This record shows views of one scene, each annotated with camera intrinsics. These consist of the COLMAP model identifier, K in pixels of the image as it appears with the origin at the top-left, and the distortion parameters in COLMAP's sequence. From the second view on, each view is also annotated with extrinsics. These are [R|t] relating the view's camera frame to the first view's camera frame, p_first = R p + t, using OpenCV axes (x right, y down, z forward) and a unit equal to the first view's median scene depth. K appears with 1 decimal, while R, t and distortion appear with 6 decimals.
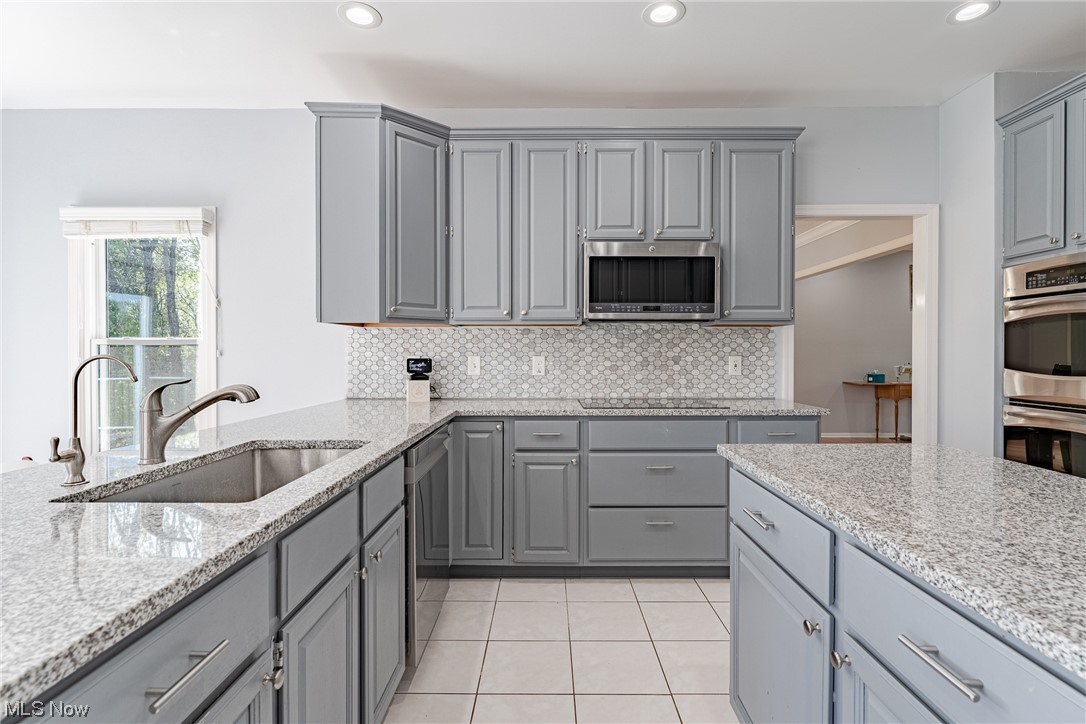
lens RADIAL K [[531.7, 0, 543.0], [0, 531.7, 362.0], [0, 0, 1]] dist [-0.001159, 0.000656]
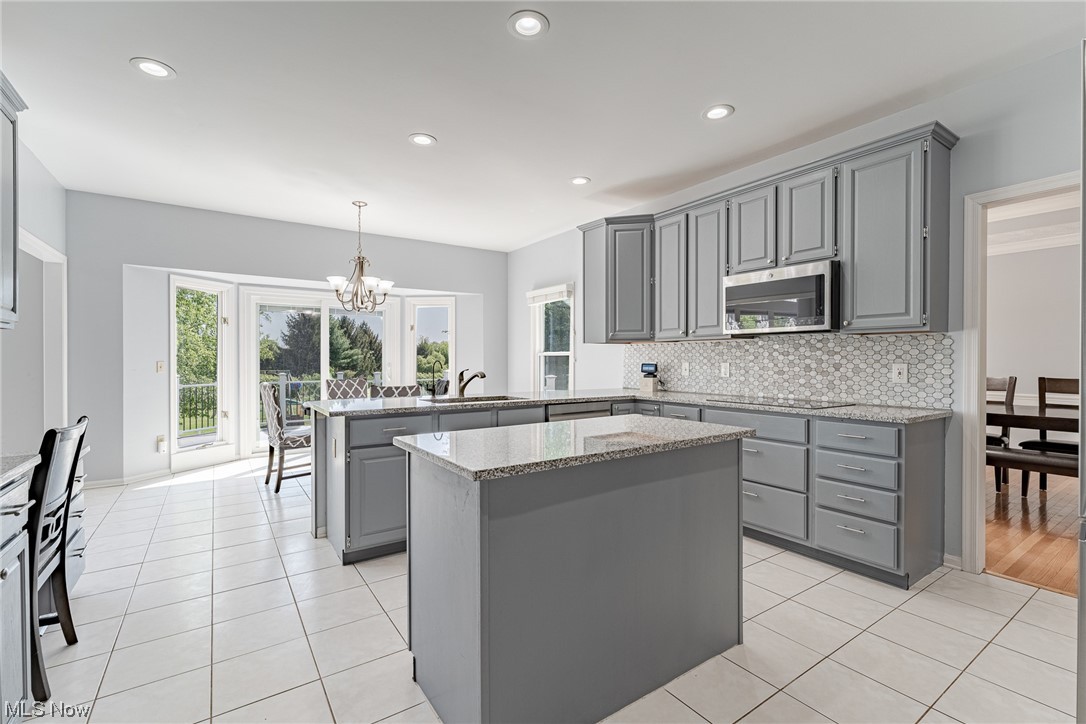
lens RADIAL K [[487.0, 0, 543.0], [0, 487.0, 362.0], [0, 0, 1]] dist [0.000527, 0.000104]
pose [[0.566173, 0.004475, -0.824275, 0.729578], [-0.016835, 0.999839, -0.006135, 0.002611], [0.824115, 0.017350, 0.566157, -0.053690]]
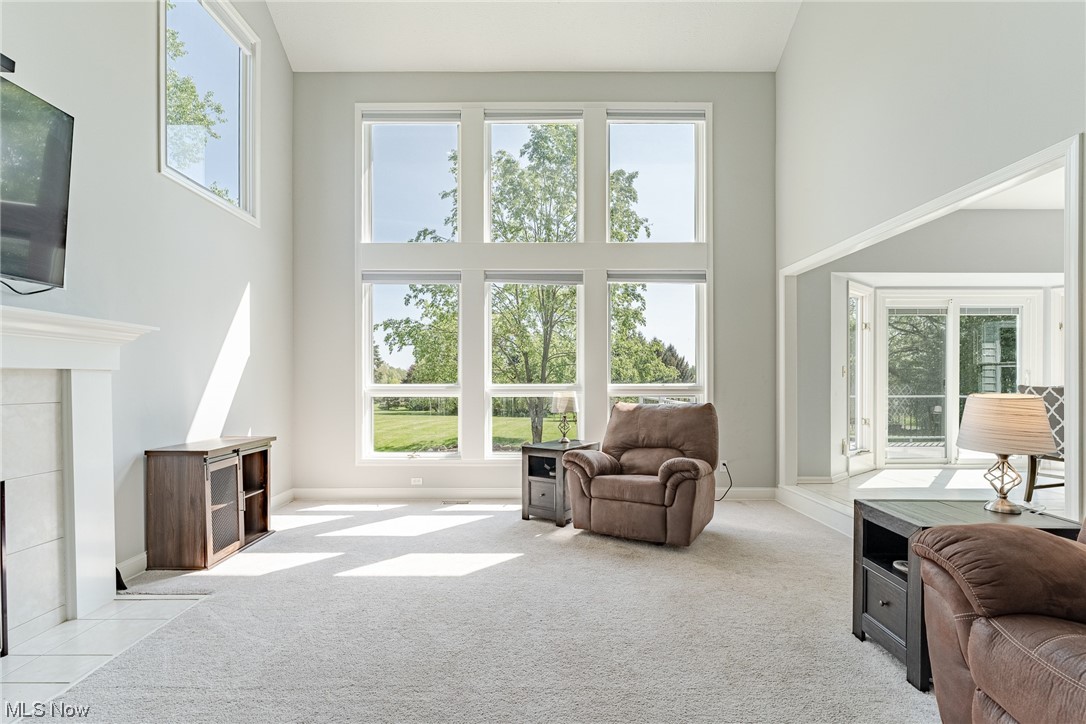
lens RADIAL K [[472.8, 0, 535.2], [0, 472.8, 384.5], [0, 0, 1]] dist [-0.002968, -0.000244]
pose [[0.005071, 0.005411, -0.999973, 0.317204], [-0.016633, 0.999847, 0.005326, 0.074401], [0.999849, 0.016606, 0.005161, -1.121115]]
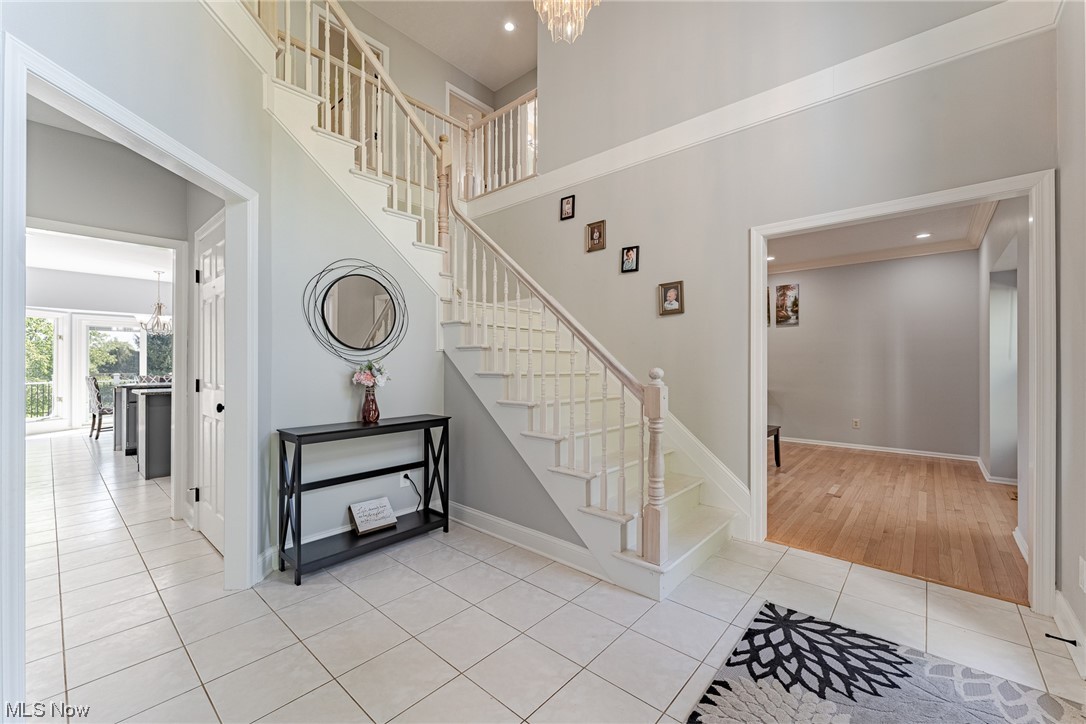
lens RADIAL K [[438.3, 0, 543.0], [0, 438.3, 362.0], [0, 0, 1]] dist [0.000961, 0.000182]
pose [[0.754424, -0.002126, -0.656383, 2.123840], [-0.010455, 0.999829, -0.015254, 0.005828], [0.656304, 0.018370, 0.754273, -0.078831]]
